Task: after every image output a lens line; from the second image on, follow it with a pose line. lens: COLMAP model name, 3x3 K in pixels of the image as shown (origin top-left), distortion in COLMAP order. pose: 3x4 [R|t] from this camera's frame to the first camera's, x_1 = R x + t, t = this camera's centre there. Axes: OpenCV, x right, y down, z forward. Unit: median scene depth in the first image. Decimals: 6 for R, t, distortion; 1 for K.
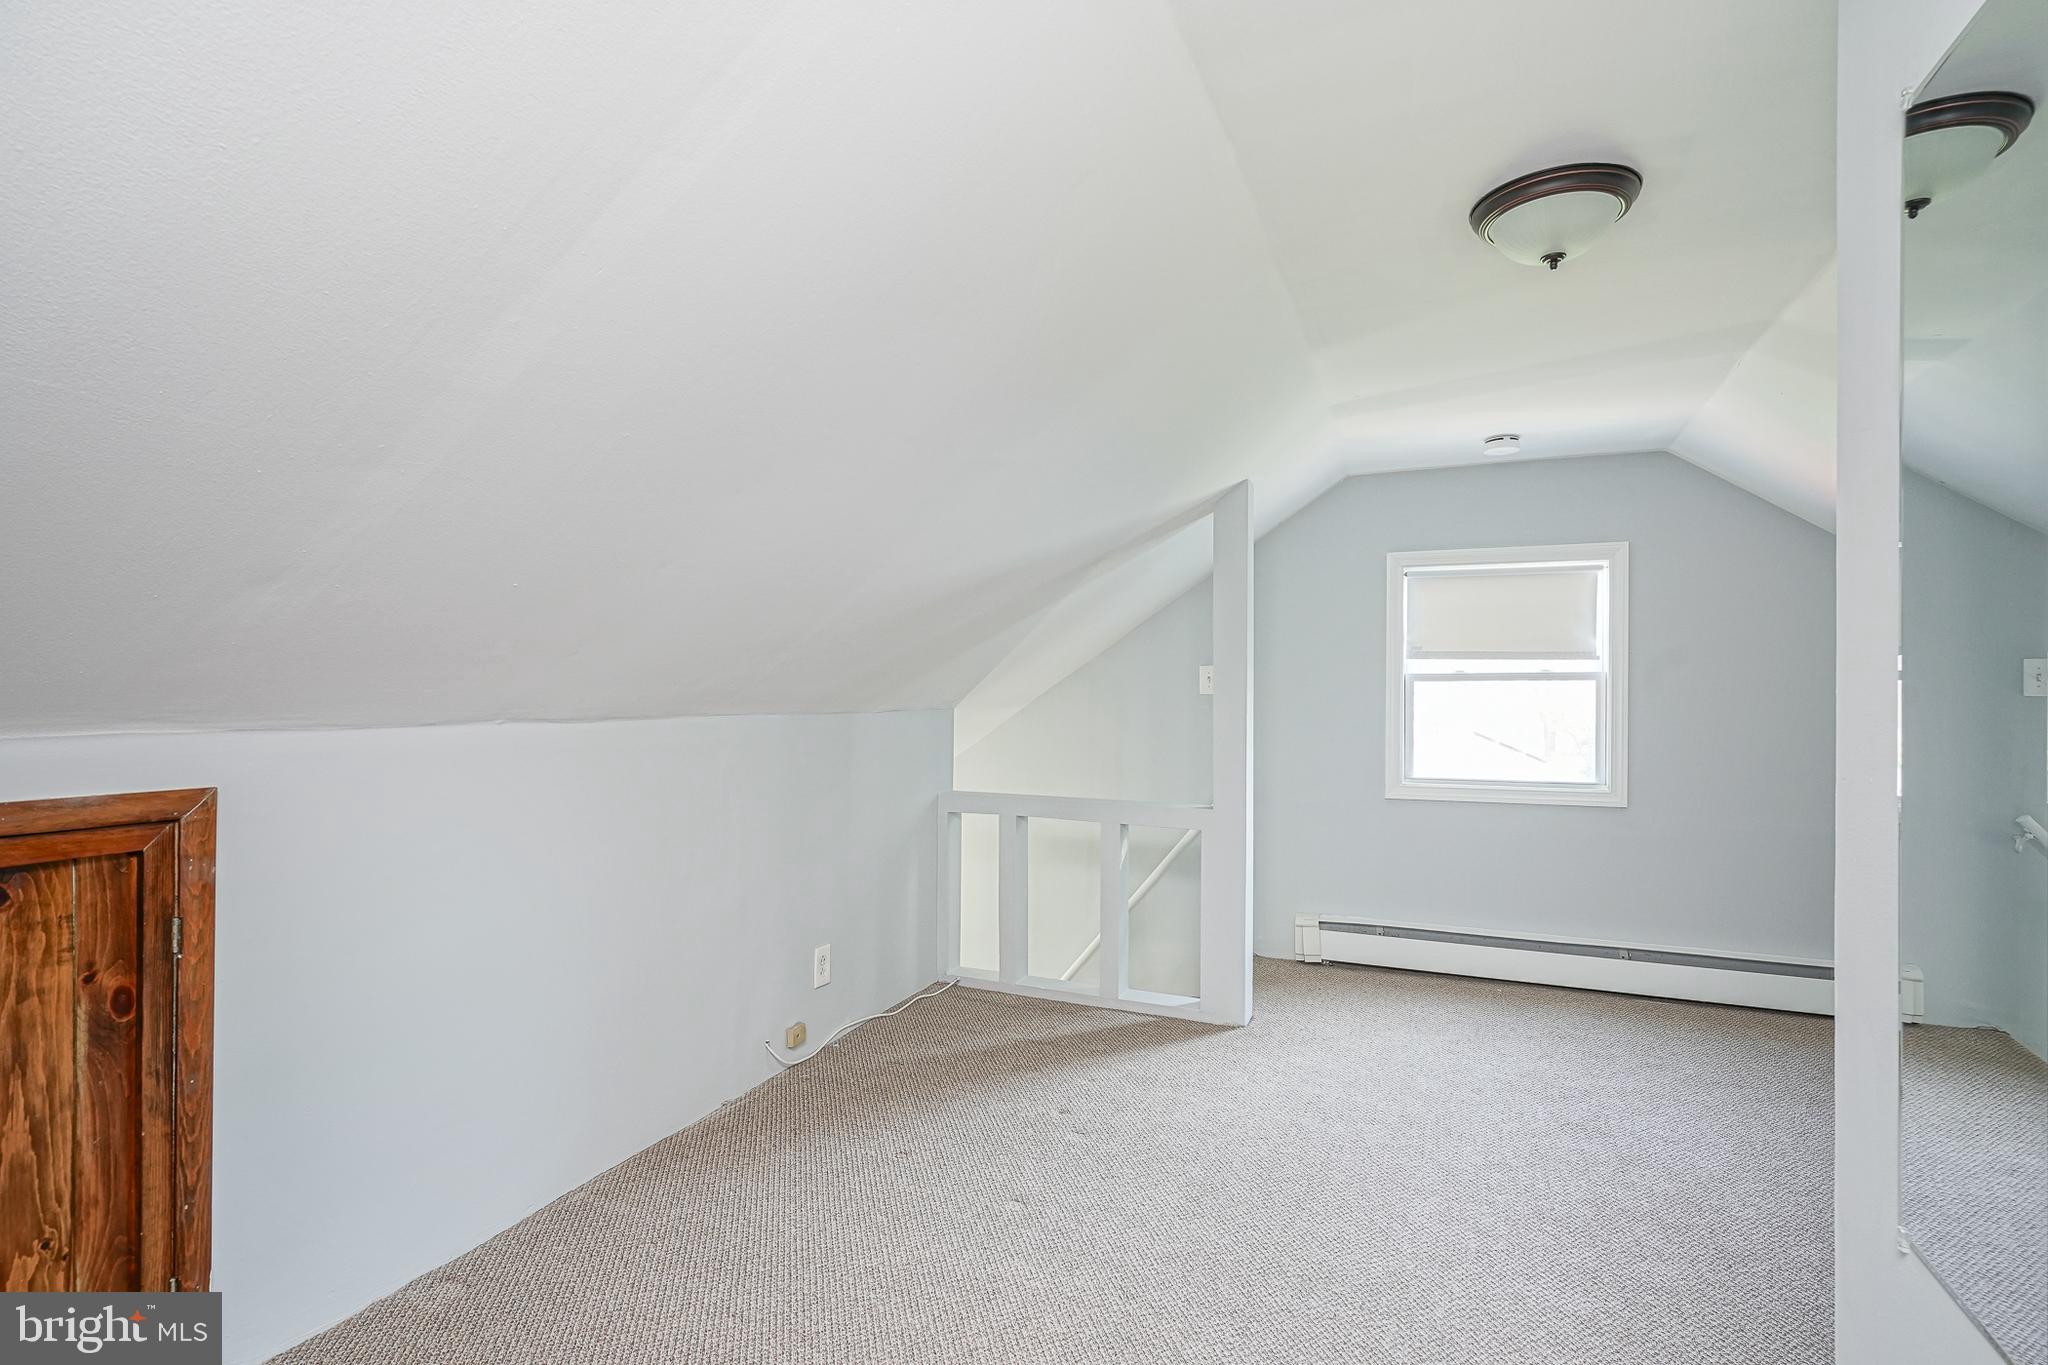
lens RADIAL K [[977.8, 0, 1026.3], [0, 977.8, 690.1], [0, 0, 1]] dist [-0.005792, 0.003742]
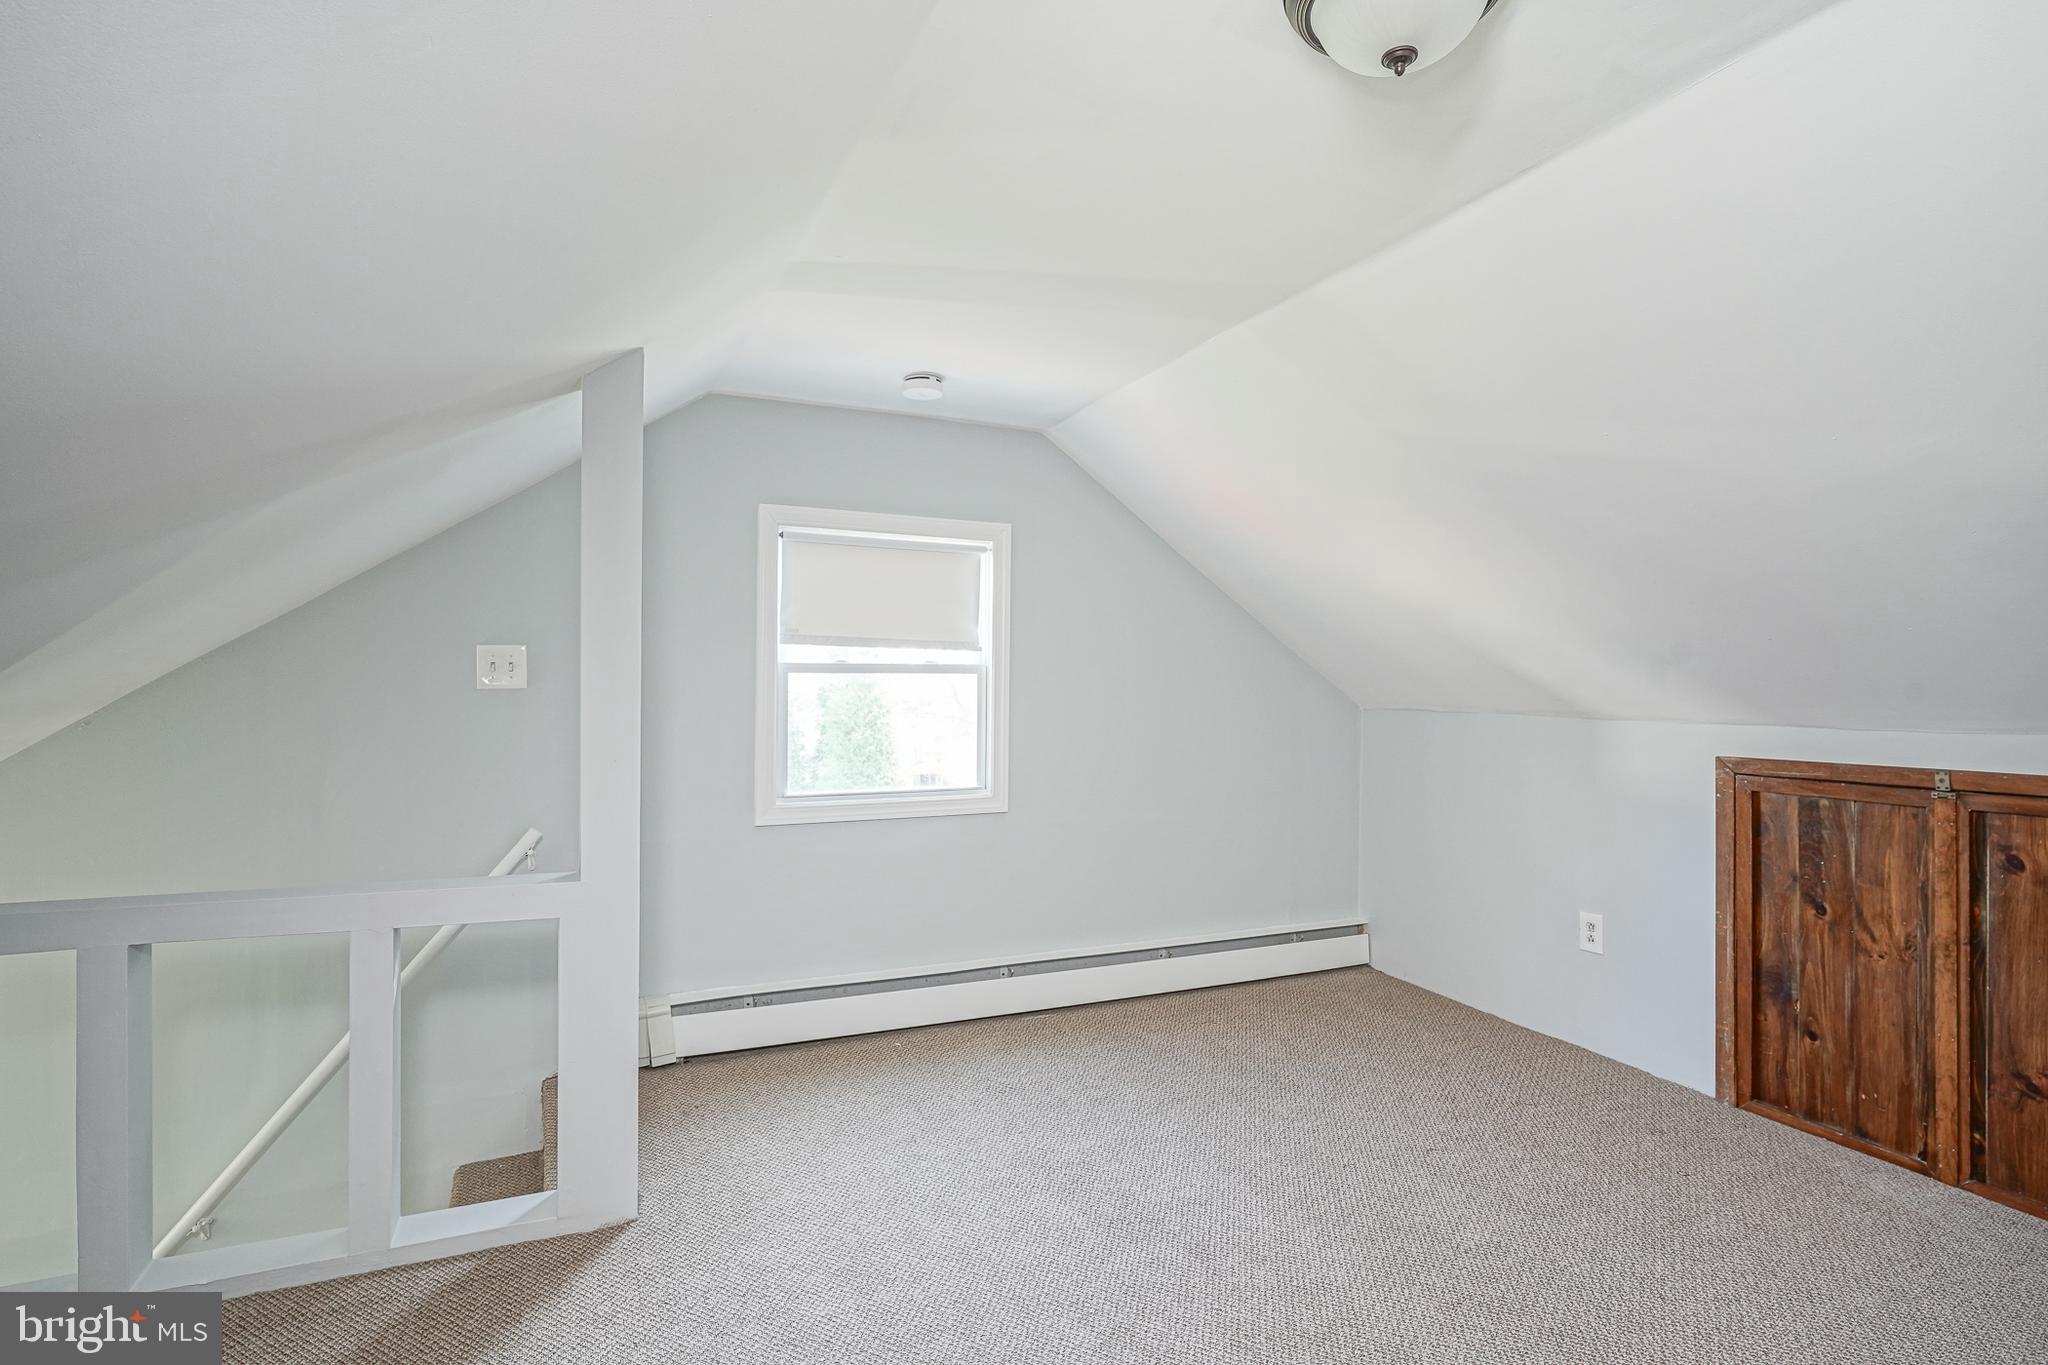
lens RADIAL K [[977.8, 0, 984.5], [0, 977.8, 695.1], [0, 0, 1]] dist [-0.005792, 0.003742]
pose [[0.672872, -0.006386, 0.739731, -0.082207], [-0.005305, 0.999895, 0.013457, -0.002760], [-0.739740, -0.012979, 0.672768, 0.385150]]
